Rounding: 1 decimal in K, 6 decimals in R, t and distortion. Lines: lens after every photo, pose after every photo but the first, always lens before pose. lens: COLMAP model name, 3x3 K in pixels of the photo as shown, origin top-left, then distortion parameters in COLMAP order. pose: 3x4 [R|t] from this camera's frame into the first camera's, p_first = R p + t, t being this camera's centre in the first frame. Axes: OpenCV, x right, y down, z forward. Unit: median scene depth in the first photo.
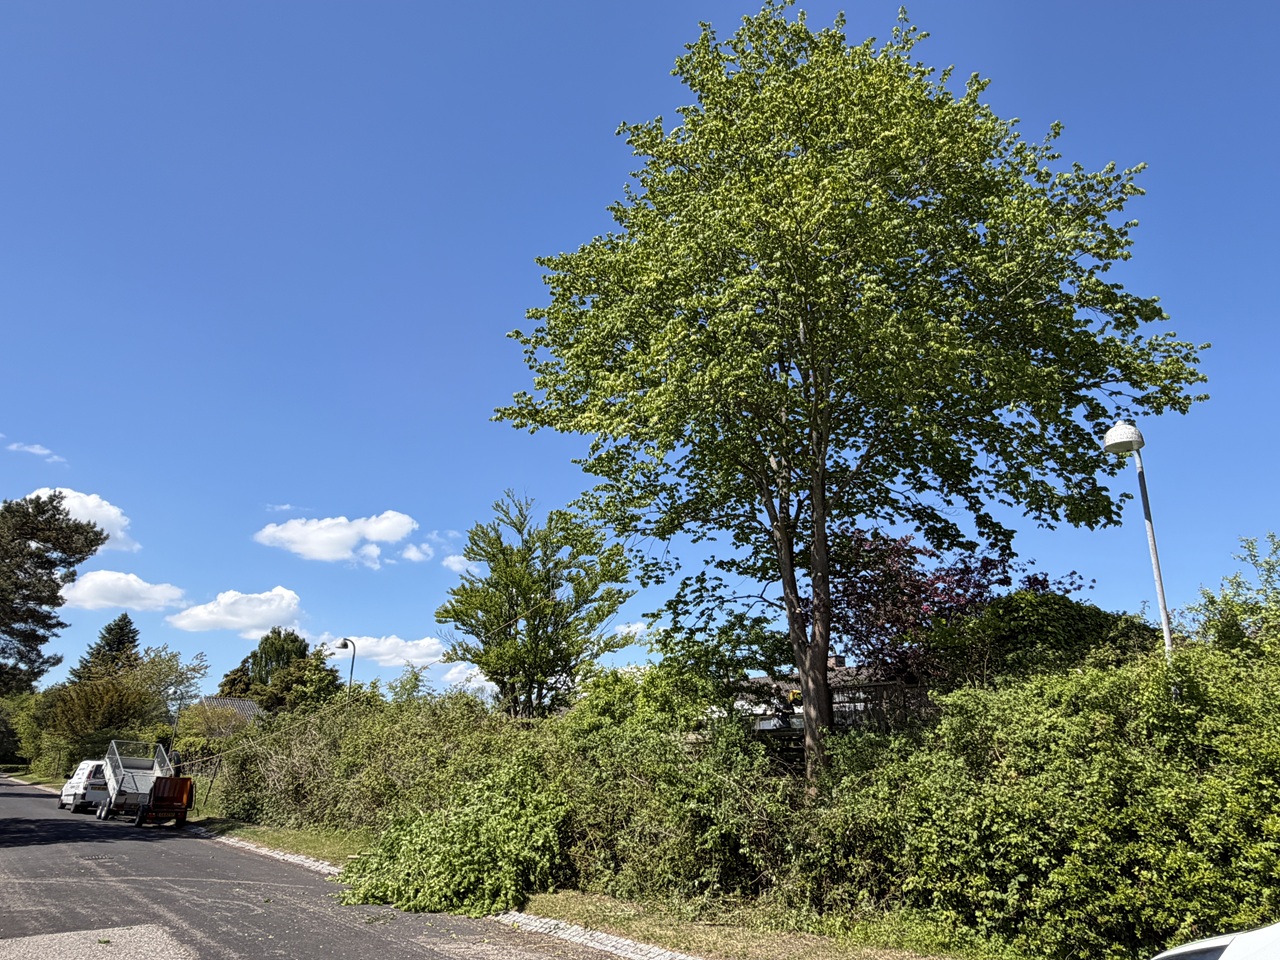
lens RADIAL K [[851.0, 0, 648.1], [0, 851.0, 476.3], [0, 0, 1]] dist [0.012175, -0.010158]
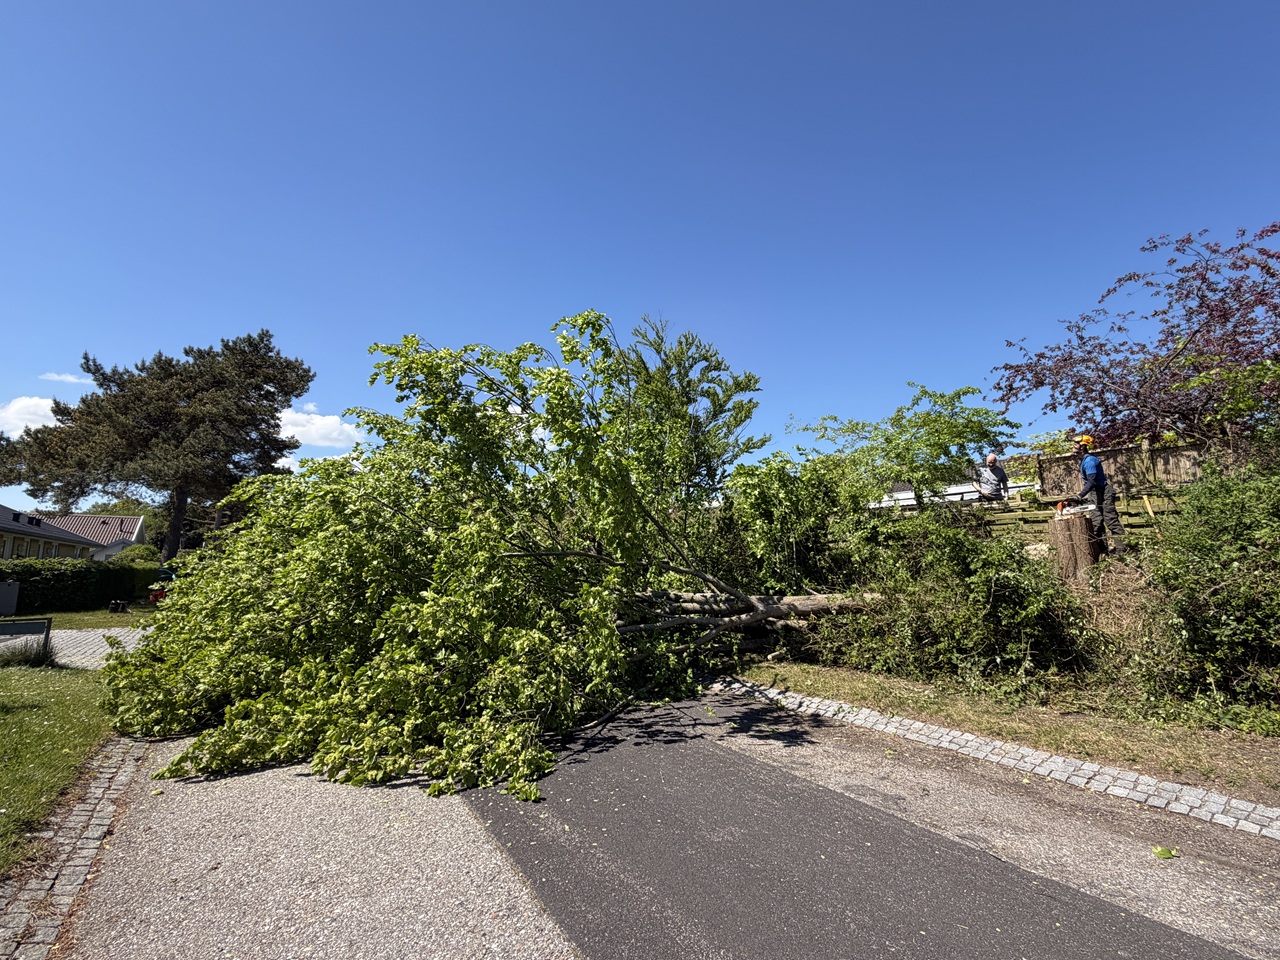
lens RADIAL K [[603.1, 0, 643.2], [0, 603.1, 479.7], [0, 0, 1]] dist [0.005329, 0.000444]
pose [[0.994793, -0.030130, -0.097357, -0.252950], [0.048350, 0.980475, 0.190608, 0.197369], [0.089713, -0.194323, 0.976827, 0.481783]]
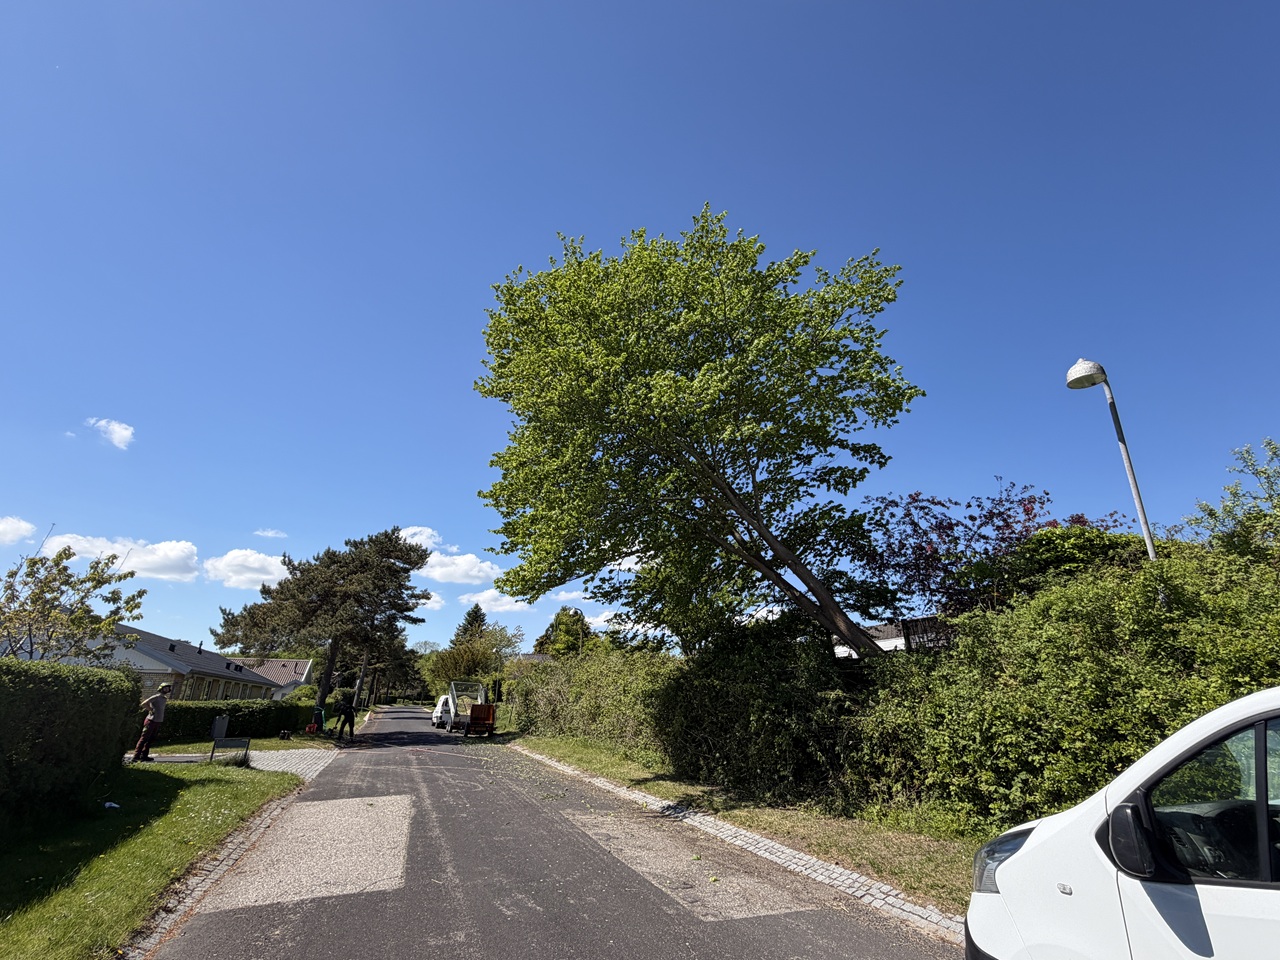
lens RADIAL K [[603.1, 0, 645.0], [0, 603.1, 478.6], [0, 0, 1]] dist [0.005329, 0.000444]
pose [[0.952851, -0.116882, -0.280025, 0.203425], [0.110832, 0.993135, -0.037401, 0.052323], [0.282474, 0.004602, 0.959264, 0.084436]]
